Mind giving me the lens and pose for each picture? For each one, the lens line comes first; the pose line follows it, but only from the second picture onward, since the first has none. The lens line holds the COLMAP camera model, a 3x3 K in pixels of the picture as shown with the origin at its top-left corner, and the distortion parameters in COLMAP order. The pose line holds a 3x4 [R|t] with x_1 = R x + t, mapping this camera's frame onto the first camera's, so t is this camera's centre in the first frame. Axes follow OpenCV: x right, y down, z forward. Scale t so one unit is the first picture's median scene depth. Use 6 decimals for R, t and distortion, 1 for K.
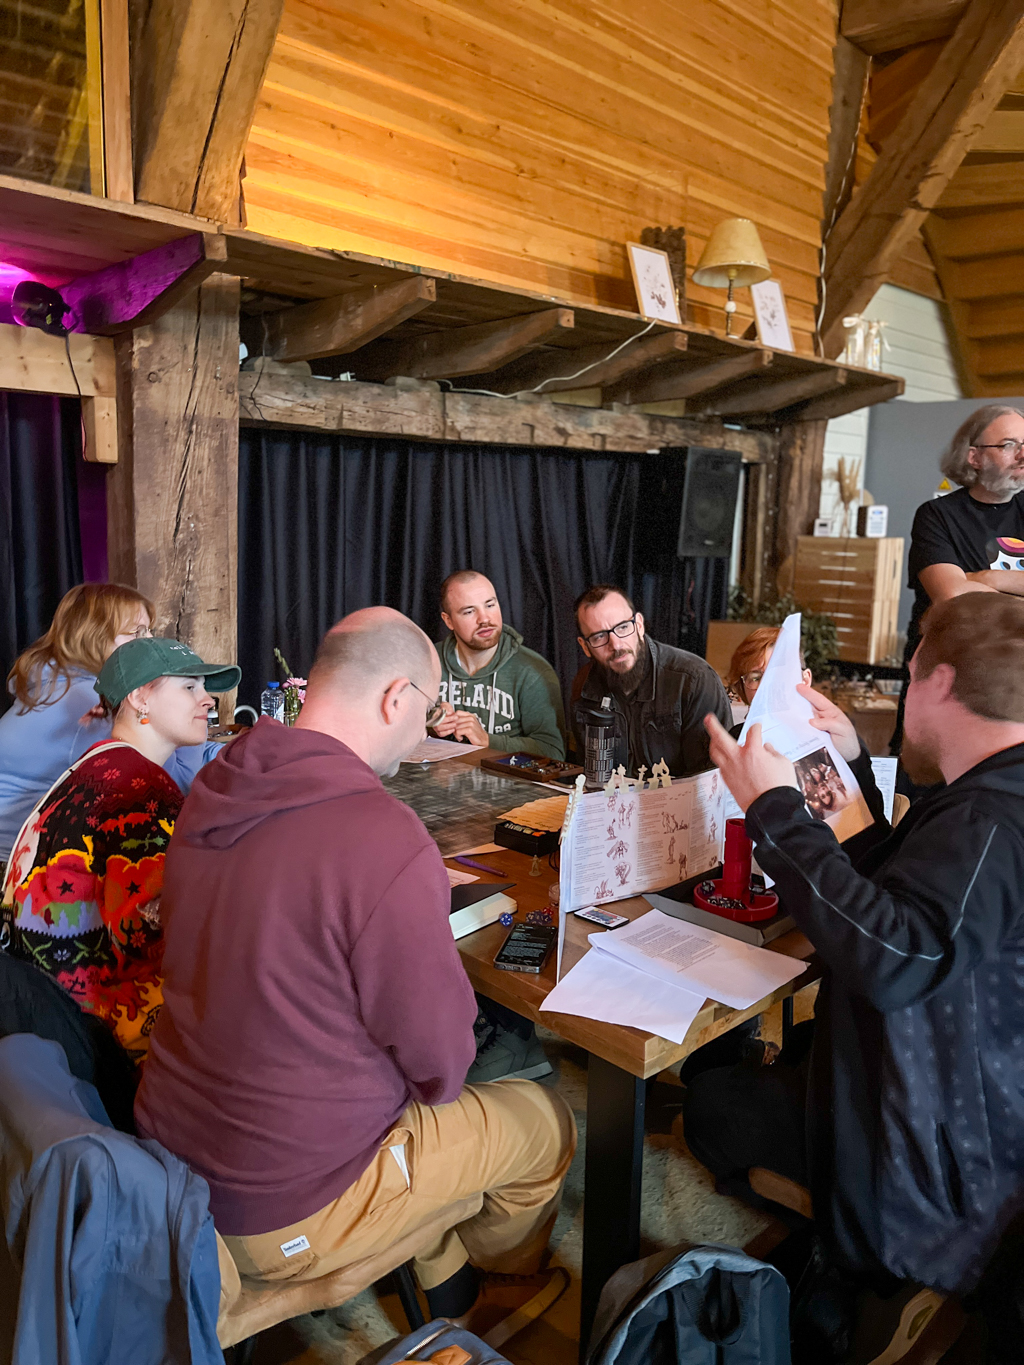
lens RADIAL K [[1030.3, 0, 512.0], [0, 1030.3, 682.5], [0, 0, 1]] dist [0.111813, -0.155936]
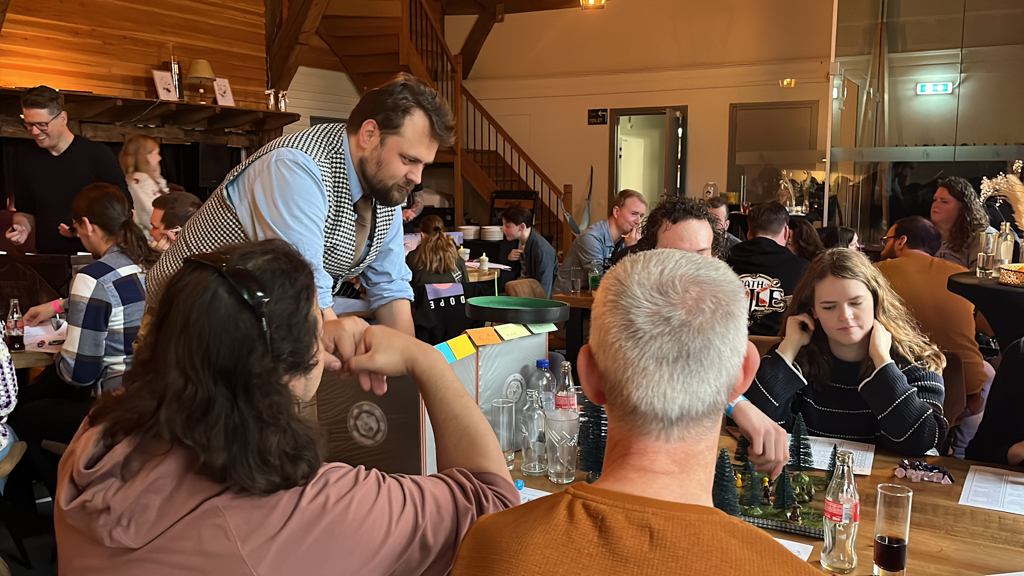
lens RADIAL K [[879.6, 0, 512.0], [0, 879.6, 288.0], [0, 0, 1]] dist [0.037481, -0.006222]
pose [[0.958248, -0.058180, 0.279957, 0.375805], [0.068482, 0.997283, -0.027150, 0.308041], [-0.277617, 0.045189, 0.959628, -1.643403]]
